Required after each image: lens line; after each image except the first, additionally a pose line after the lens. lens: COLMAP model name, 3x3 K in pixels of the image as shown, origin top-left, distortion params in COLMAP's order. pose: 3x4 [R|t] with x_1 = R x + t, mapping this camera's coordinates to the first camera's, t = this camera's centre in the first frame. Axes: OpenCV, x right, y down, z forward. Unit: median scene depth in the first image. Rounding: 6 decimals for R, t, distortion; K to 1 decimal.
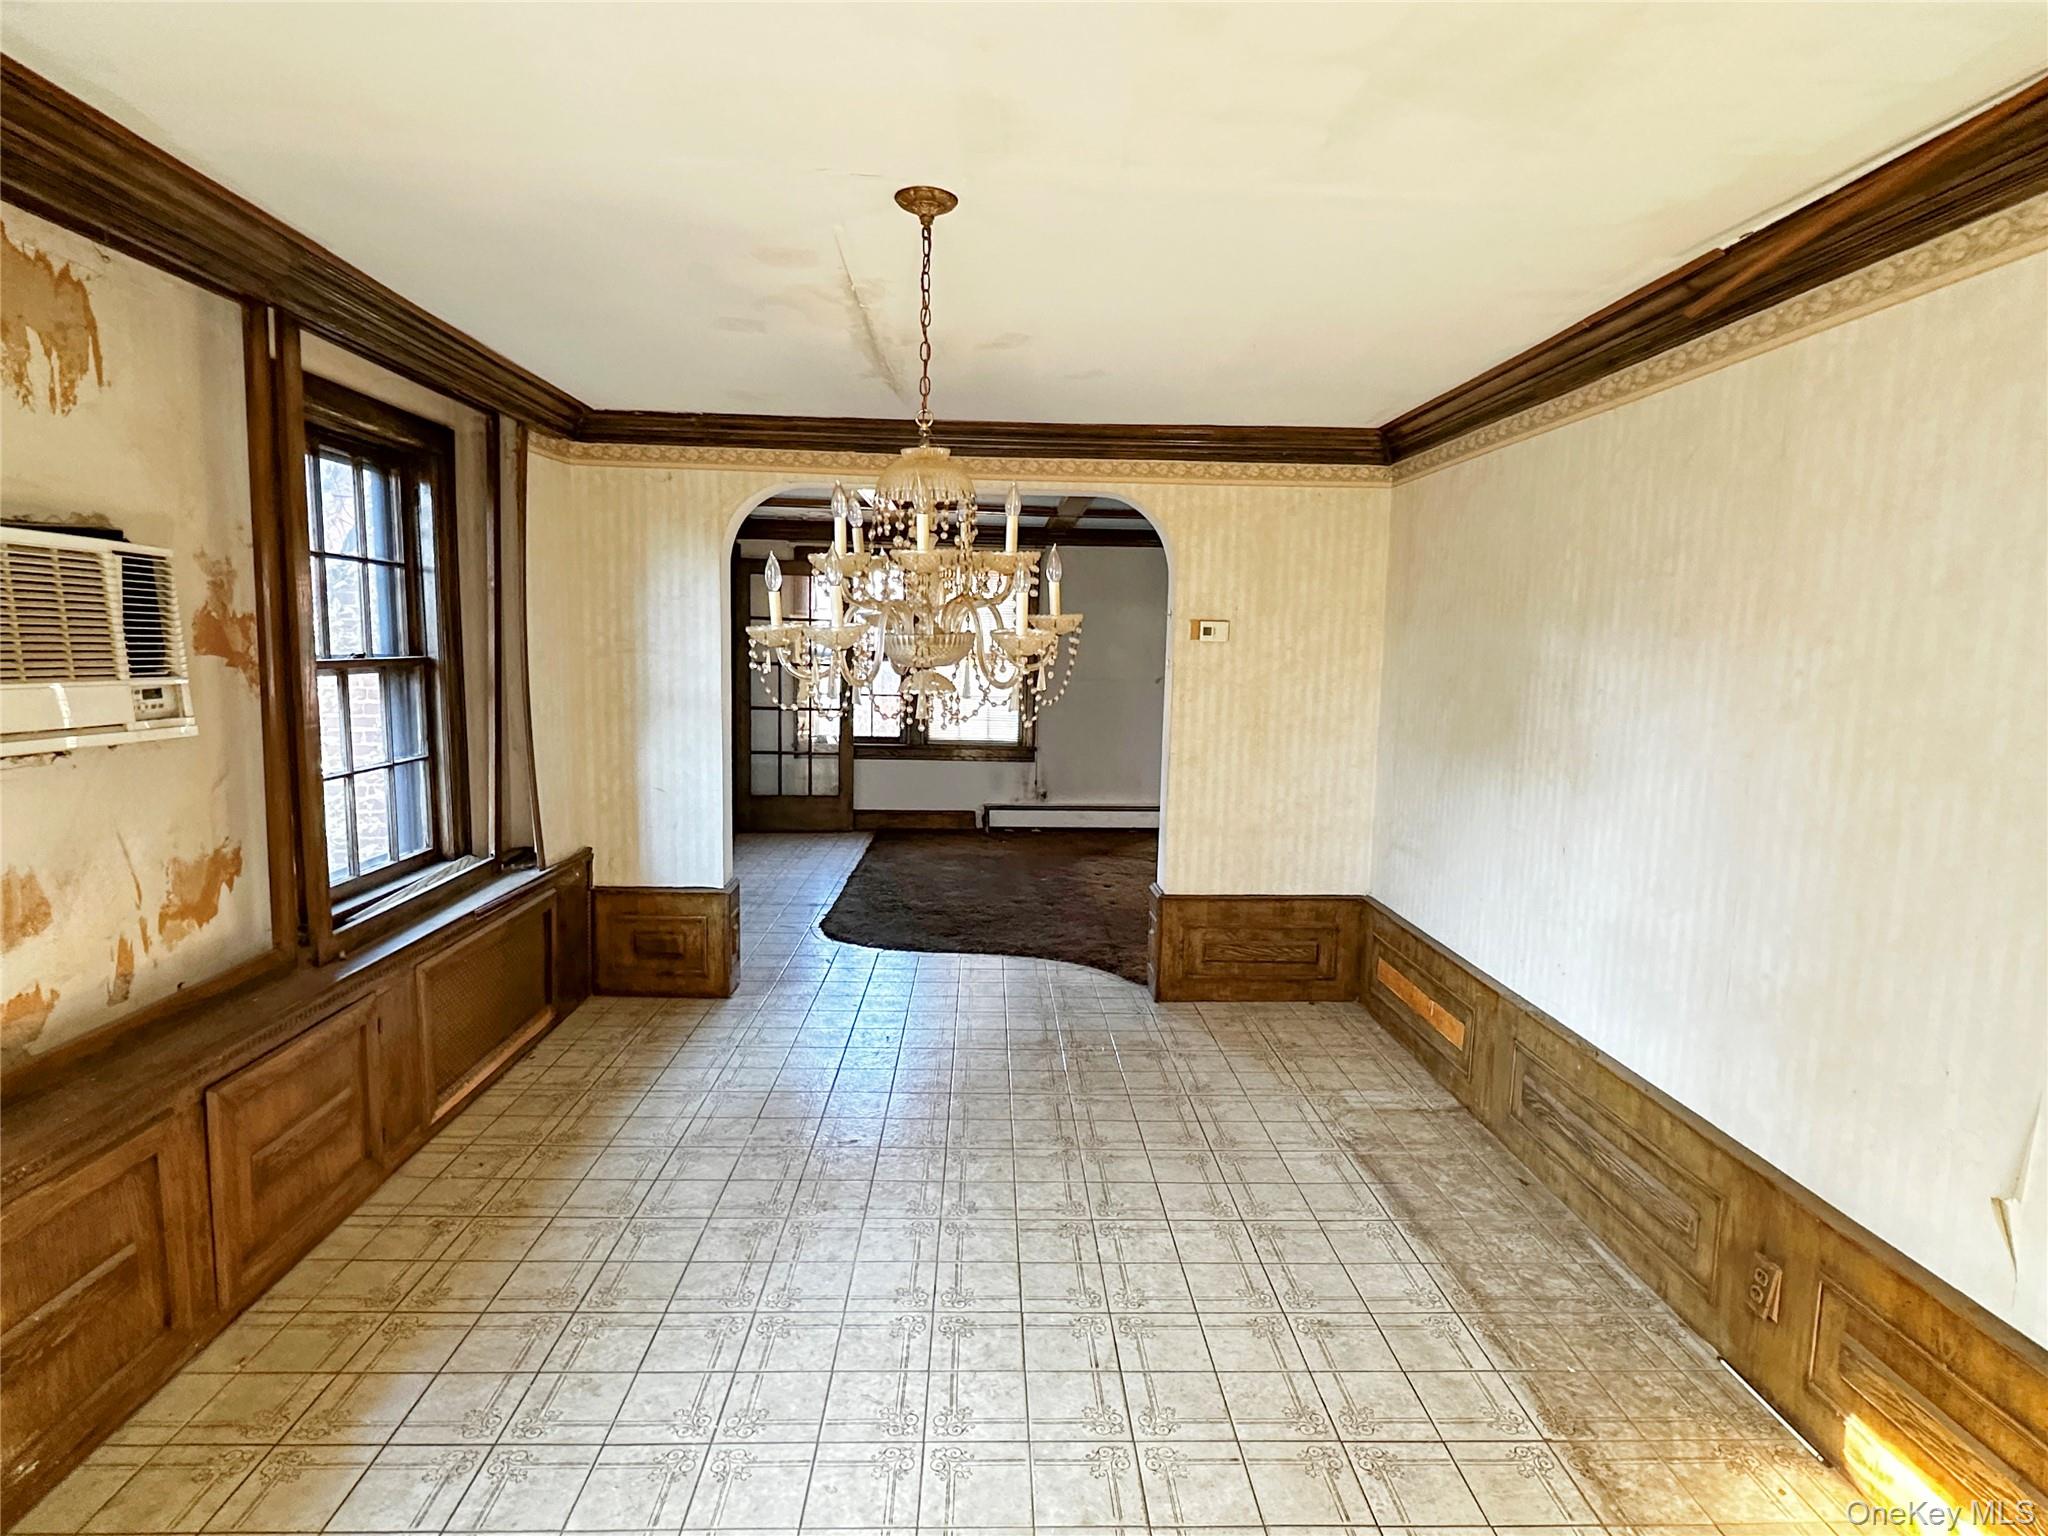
lens RADIAL K [[1092.8, 0, 1033.0], [0, 1092.8, 761.9], [0, 0, 1]] dist [0.000708, 0.000764]
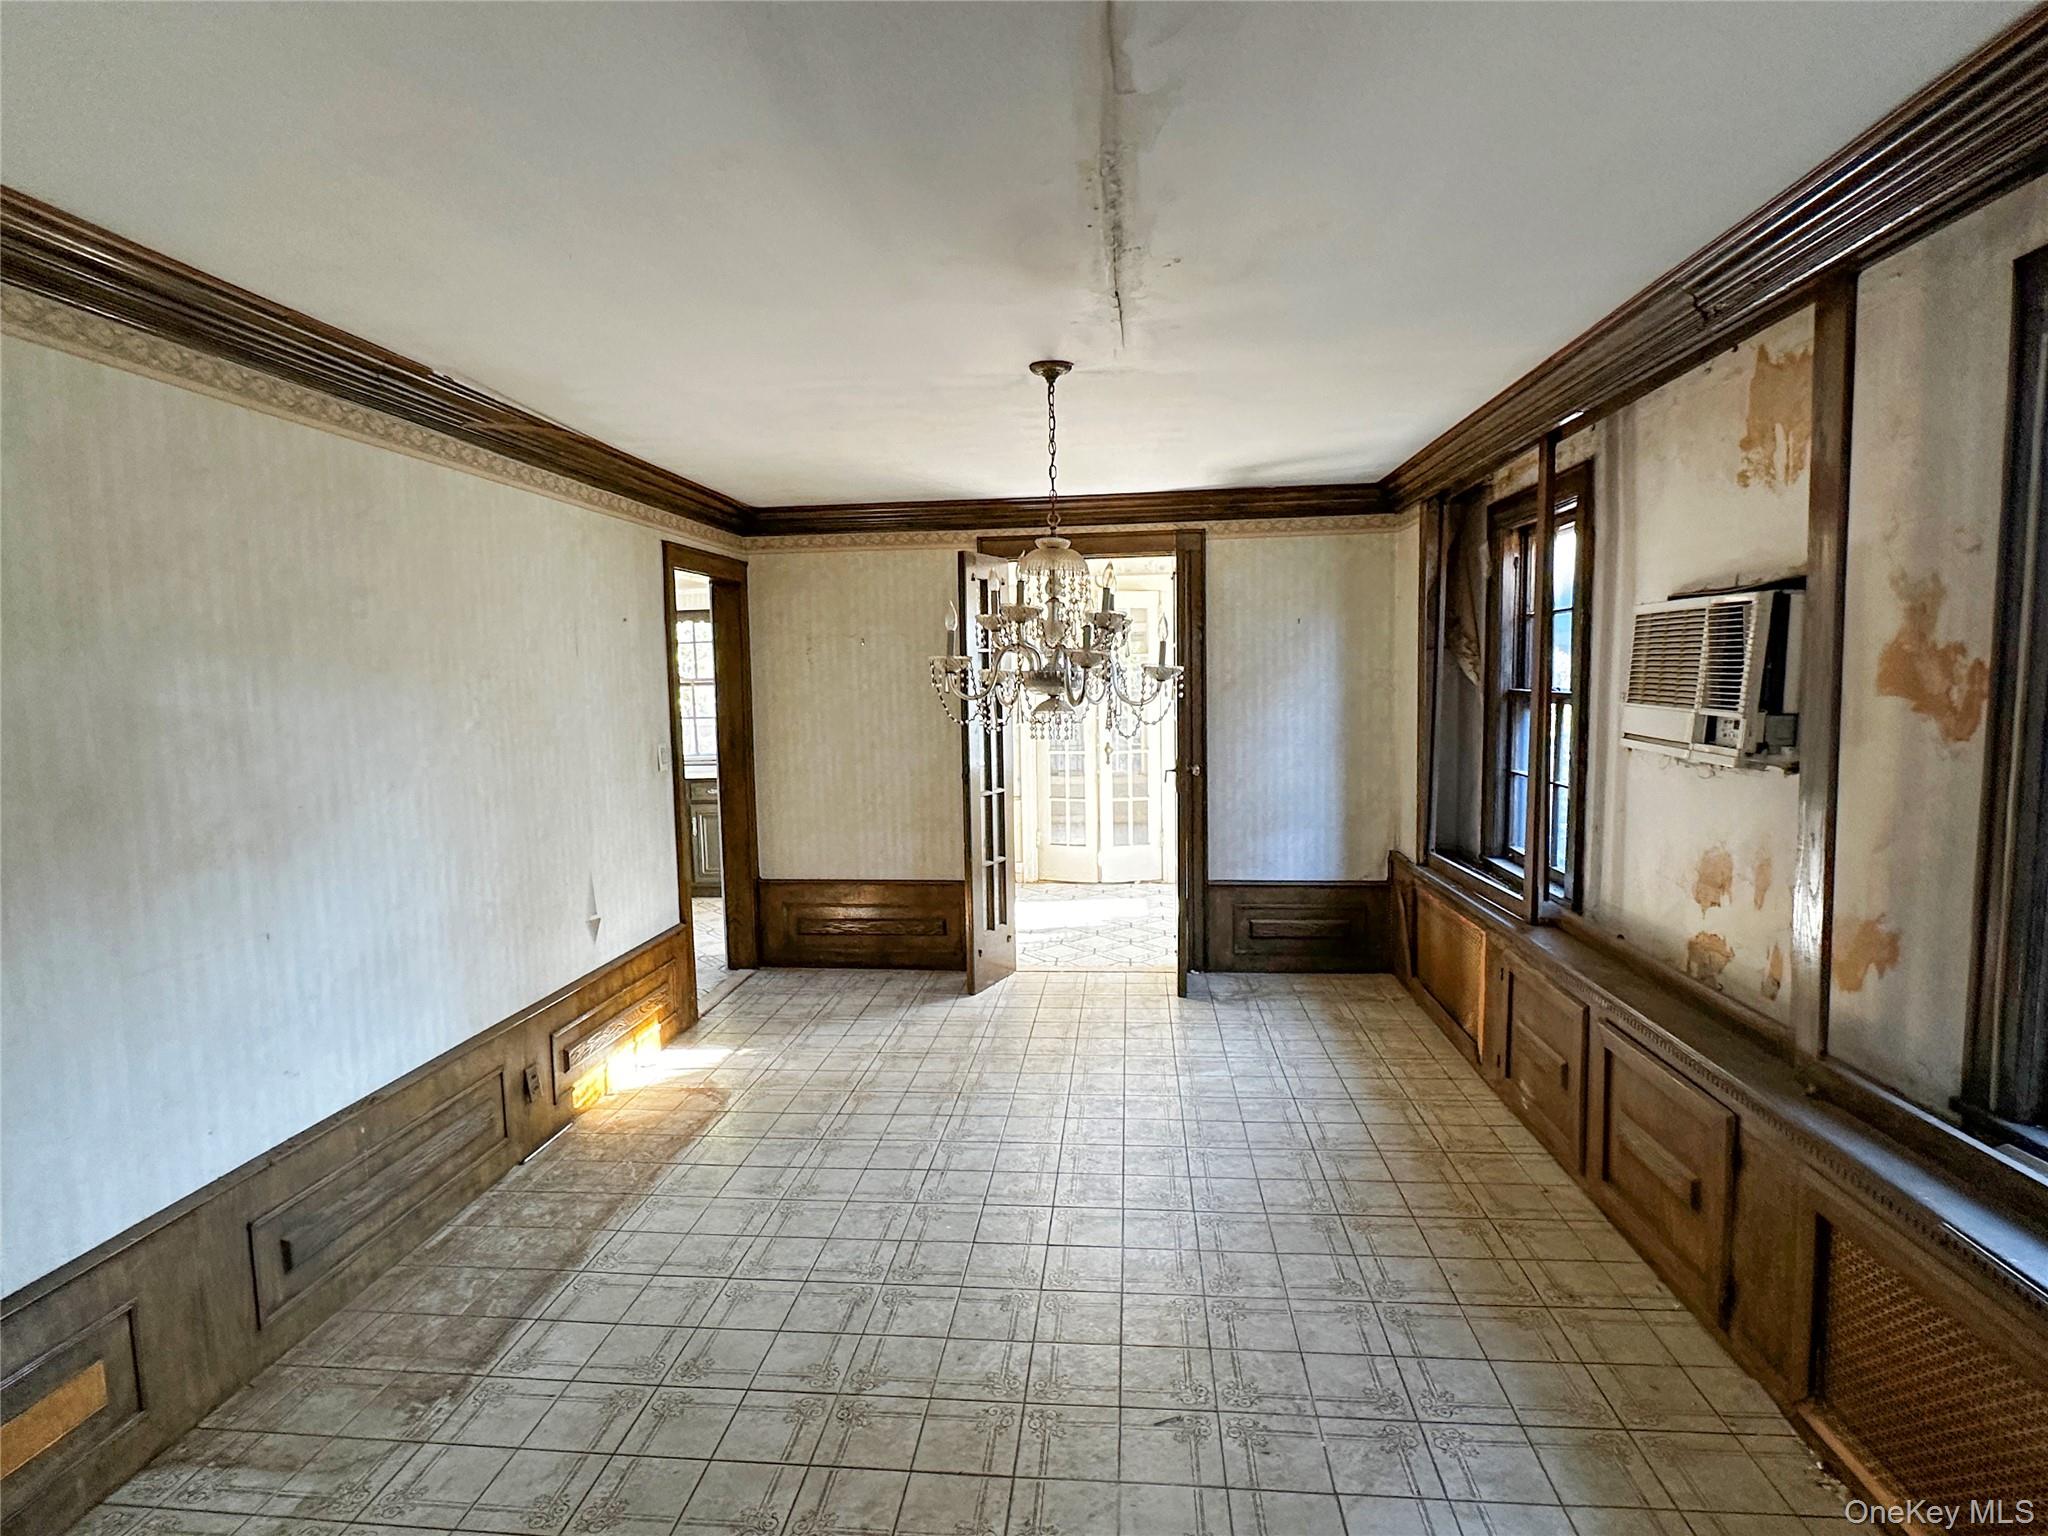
lens RADIAL K [[1047.4, 0, 1024.0], [0, 1047.4, 768.0], [0, 0, 1]] dist [-0.000505, -0.000080]
pose [[-0.989757, -0.012950, 0.142173, -0.200597], [0.016266, 0.979161, 0.202431, -0.213976], [-0.141832, 0.202671, -0.968921, 1.858640]]
